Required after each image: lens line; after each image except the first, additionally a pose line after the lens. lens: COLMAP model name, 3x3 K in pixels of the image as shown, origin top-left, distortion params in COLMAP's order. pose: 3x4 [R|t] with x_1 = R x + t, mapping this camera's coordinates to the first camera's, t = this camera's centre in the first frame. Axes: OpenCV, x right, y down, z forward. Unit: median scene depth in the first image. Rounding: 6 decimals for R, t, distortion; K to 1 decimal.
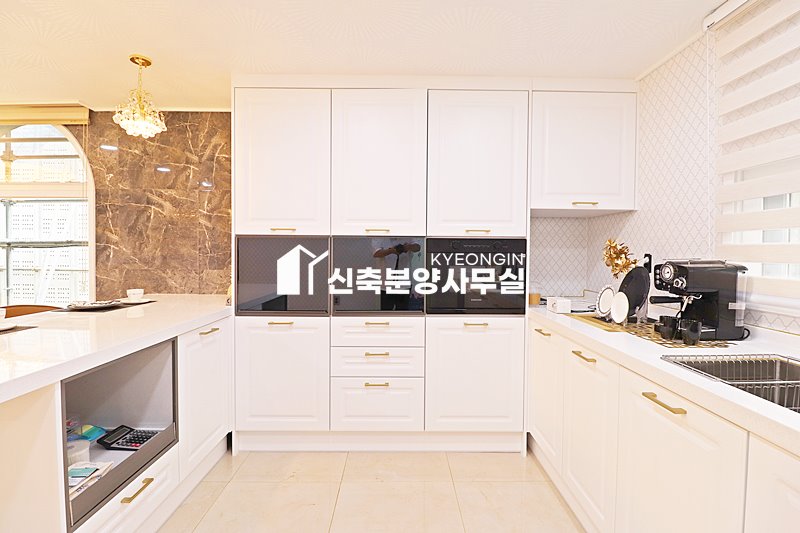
lens RADIAL K [[370.3, 0, 400.9], [0, 370.3, 264.3], [0, 0, 1]] dist [-0.000813, -0.013494]
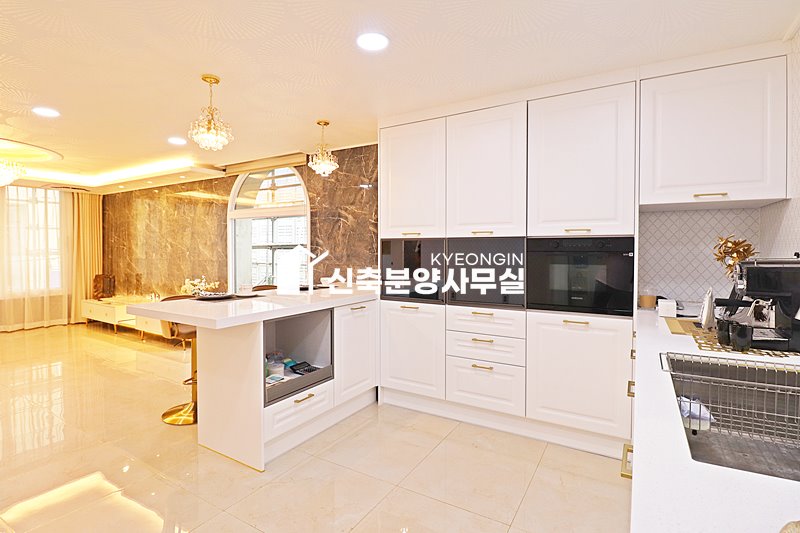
lens RADIAL K [[394.3, 0, 400.0], [0, 394.3, 266.5], [0, 0, 1]] dist [0.000790, -0.016491]
pose [[0.851089, 0.016091, -0.524775, 0.349197], [-0.012368, 0.999867, 0.010599, 0.003875], [0.524876, -0.002530, 0.851175, -0.169238]]
